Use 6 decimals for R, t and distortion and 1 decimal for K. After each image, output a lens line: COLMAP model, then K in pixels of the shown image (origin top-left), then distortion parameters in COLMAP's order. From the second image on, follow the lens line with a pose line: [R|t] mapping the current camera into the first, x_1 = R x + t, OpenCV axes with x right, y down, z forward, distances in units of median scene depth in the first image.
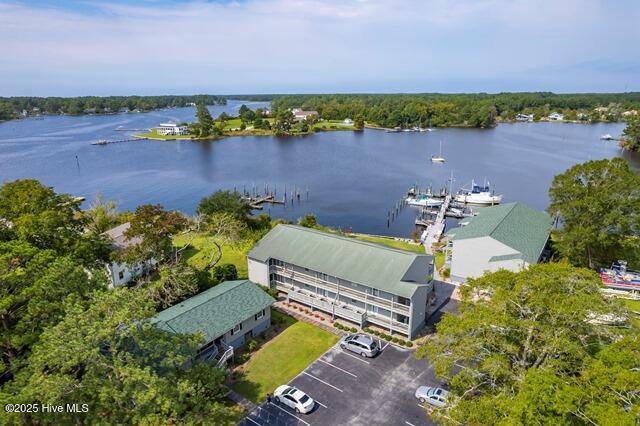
lens RADIAL K [[411.0, 0, 315.6], [0, 411.0, 213.2], [0, 0, 1]] dist [-0.078867, 0.075030]
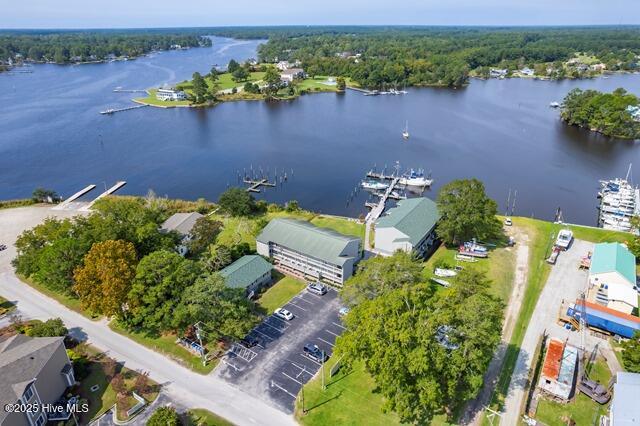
lens RADIAL K [[411.0, 0, 315.6], [0, 411.0, 213.2], [0, 0, 1]] dist [-0.078867, 0.075030]
pose [[0.999622, -0.011427, 0.024989, 0.026725], [0.007526, 0.988511, 0.150960, -0.160901], [-0.026427, -0.150715, 0.988224, -0.430800]]
